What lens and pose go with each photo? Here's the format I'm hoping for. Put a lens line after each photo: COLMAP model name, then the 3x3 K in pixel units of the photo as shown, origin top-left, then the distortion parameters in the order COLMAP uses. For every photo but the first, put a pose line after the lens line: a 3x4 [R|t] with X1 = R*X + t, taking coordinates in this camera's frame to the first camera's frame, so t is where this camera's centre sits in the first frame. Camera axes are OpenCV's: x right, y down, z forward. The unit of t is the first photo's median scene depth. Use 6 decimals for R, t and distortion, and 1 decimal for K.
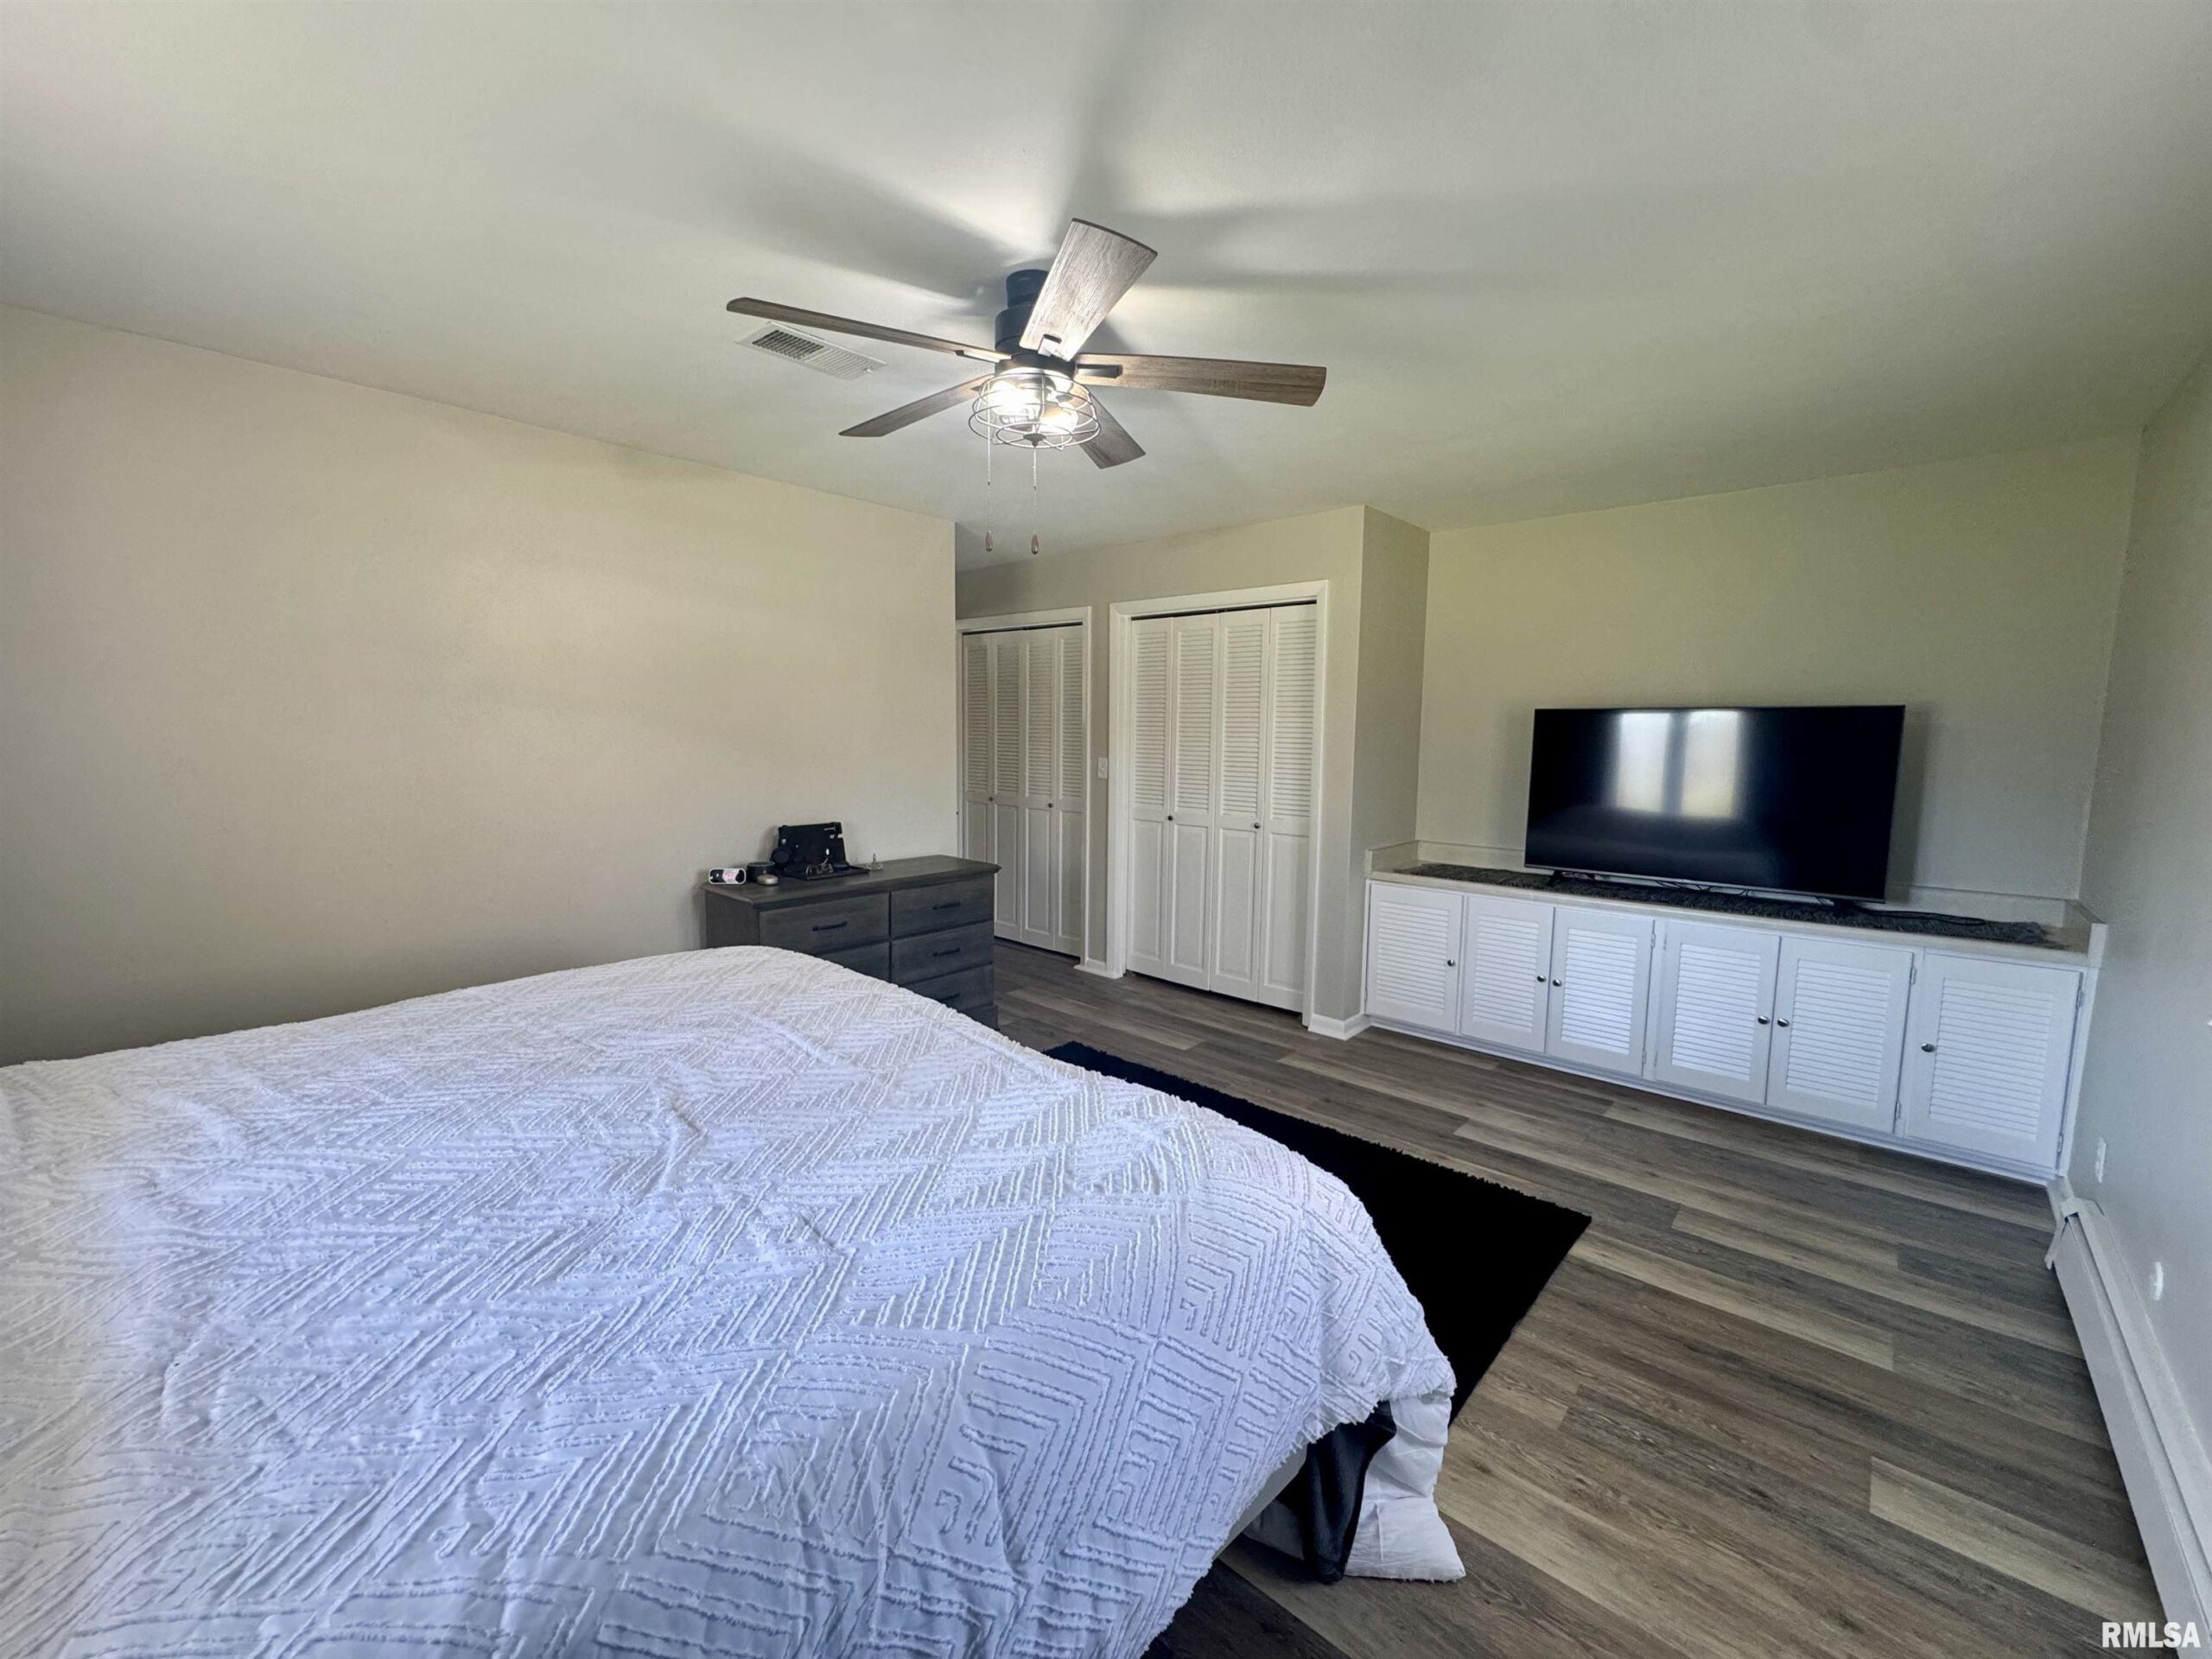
lens RADIAL K [[889.4, 0, 1105.1], [0, 889.4, 826.8], [0, 0, 1]] dist [-0.004510, 0.000753]
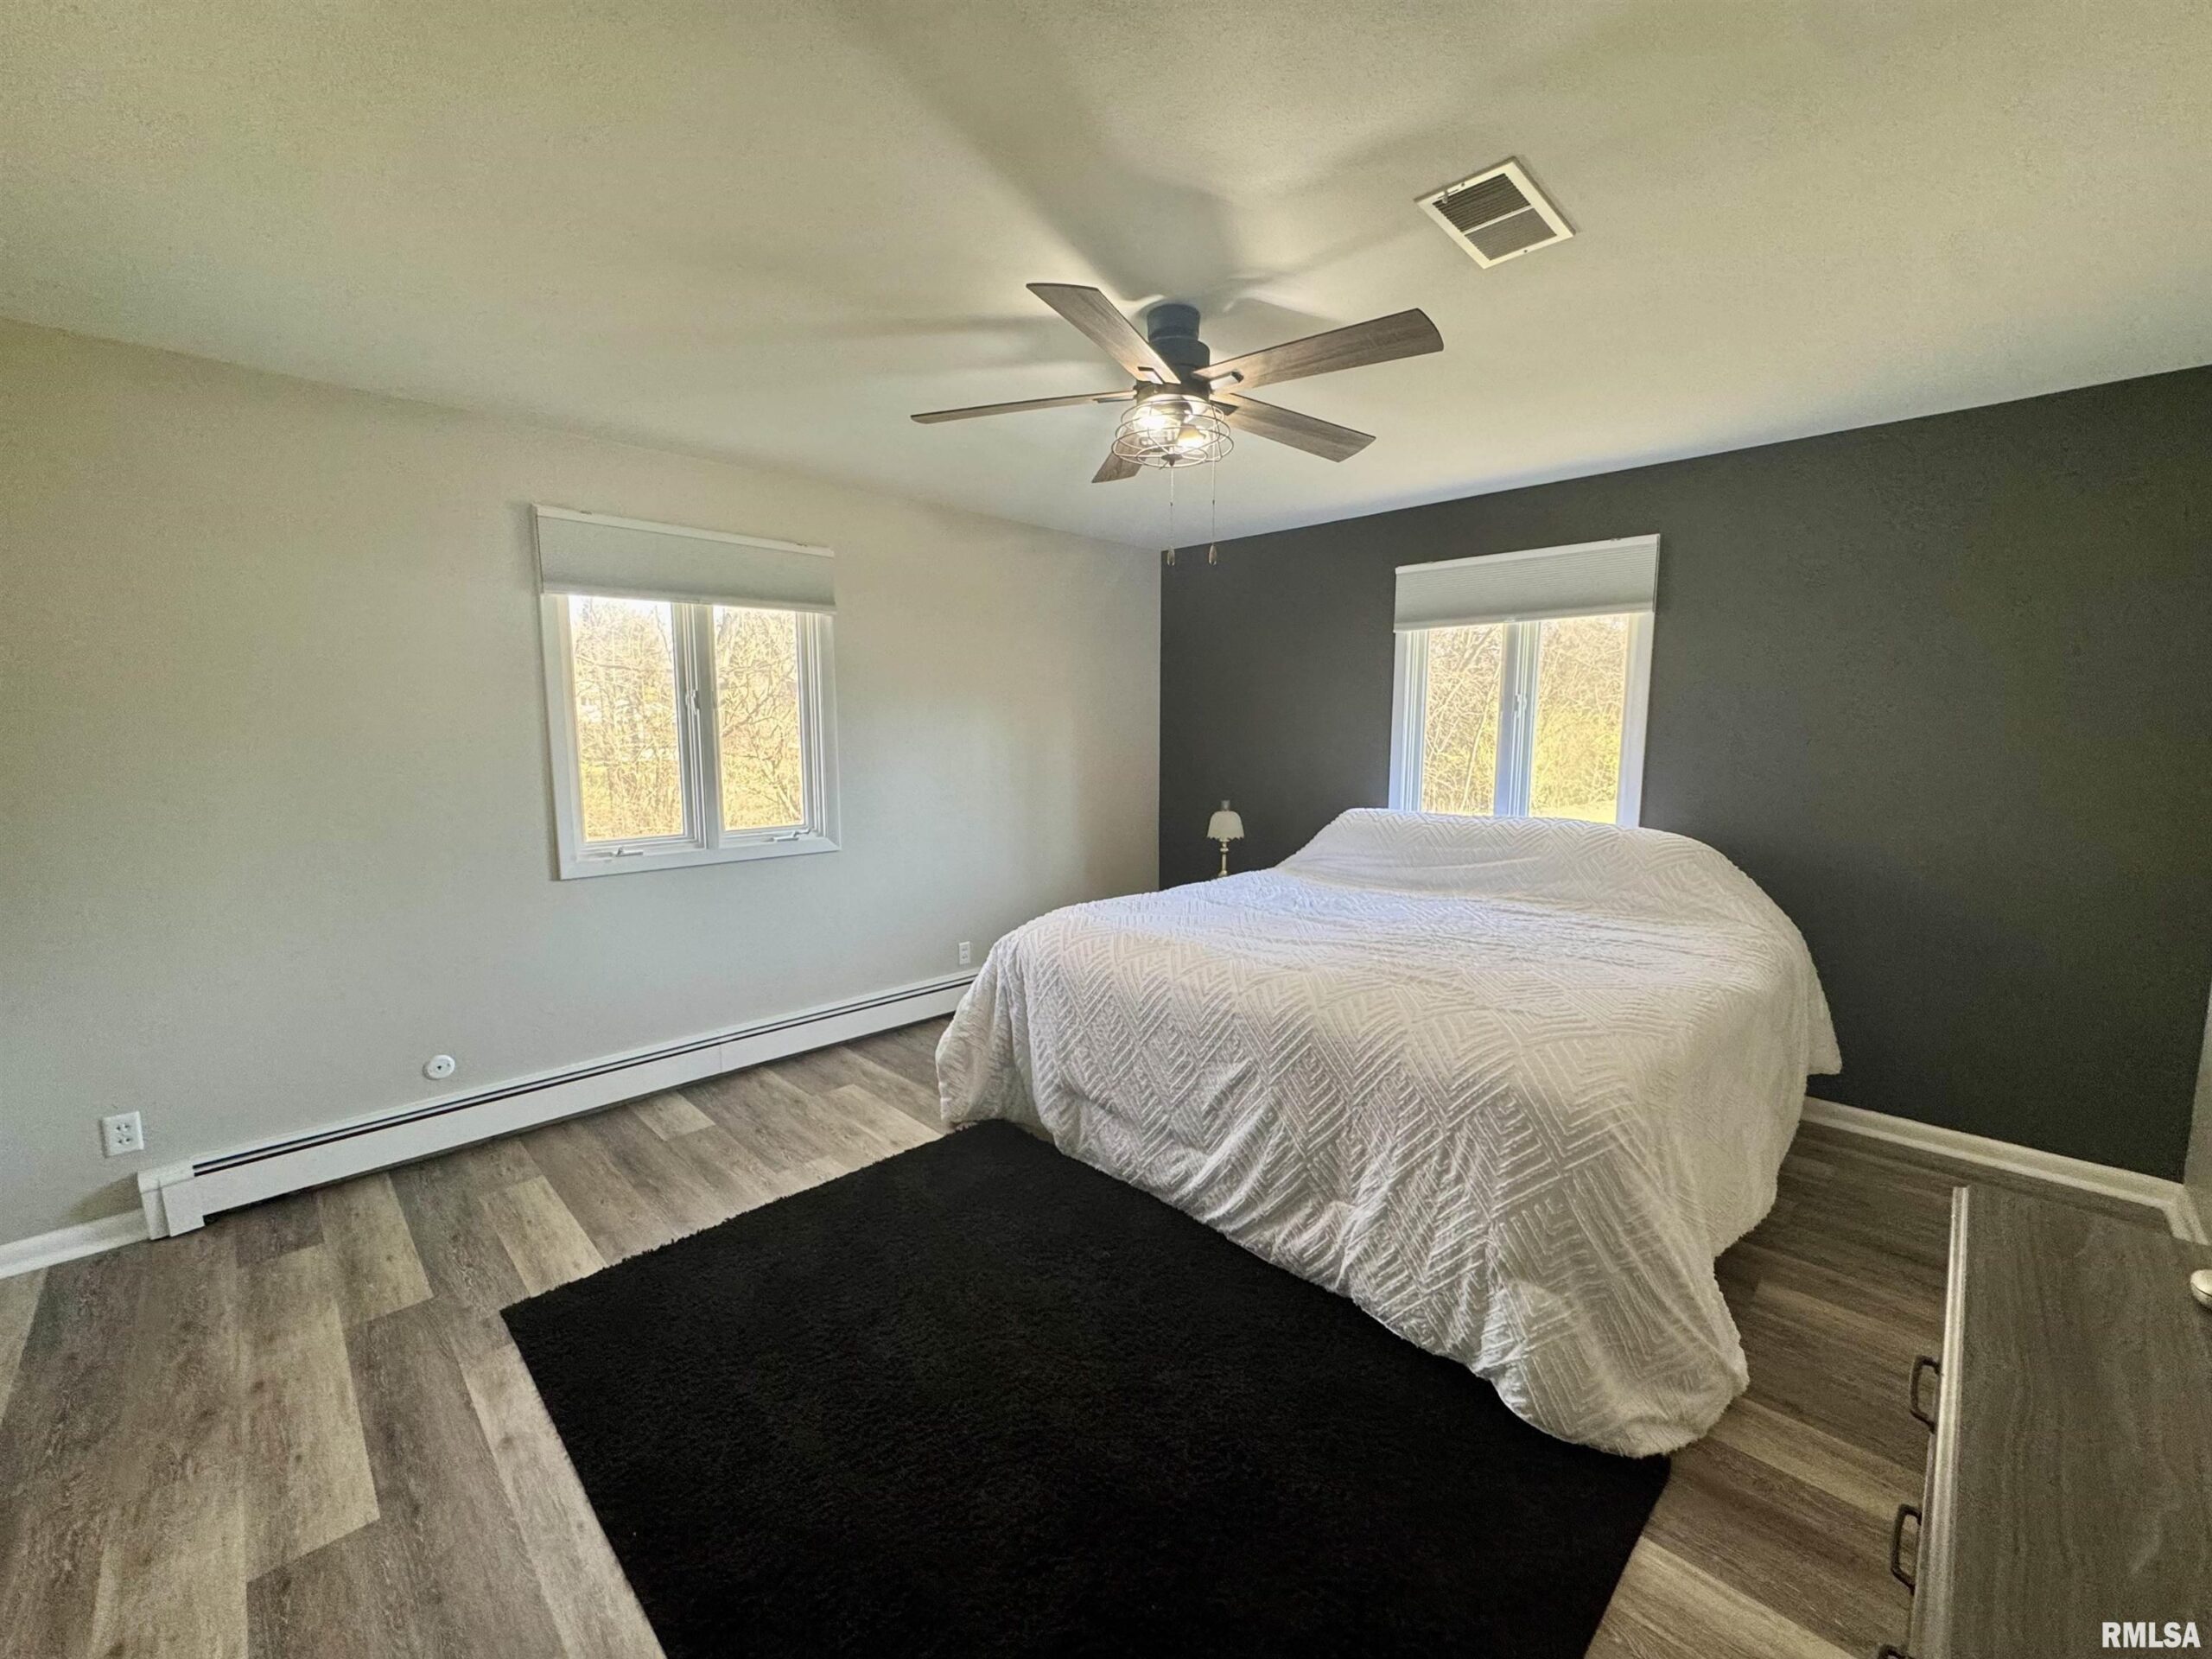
lens RADIAL K [[889.4, 0, 1106.1], [0, 889.4, 829.2], [0, 0, 1]] dist [-0.004510, 0.000753]
pose [[-0.998440, -0.018295, 0.052755, -0.052321], [-0.005538, 0.972587, 0.232474, -0.207513], [-0.055562, 0.231820, -0.971171, 1.839174]]
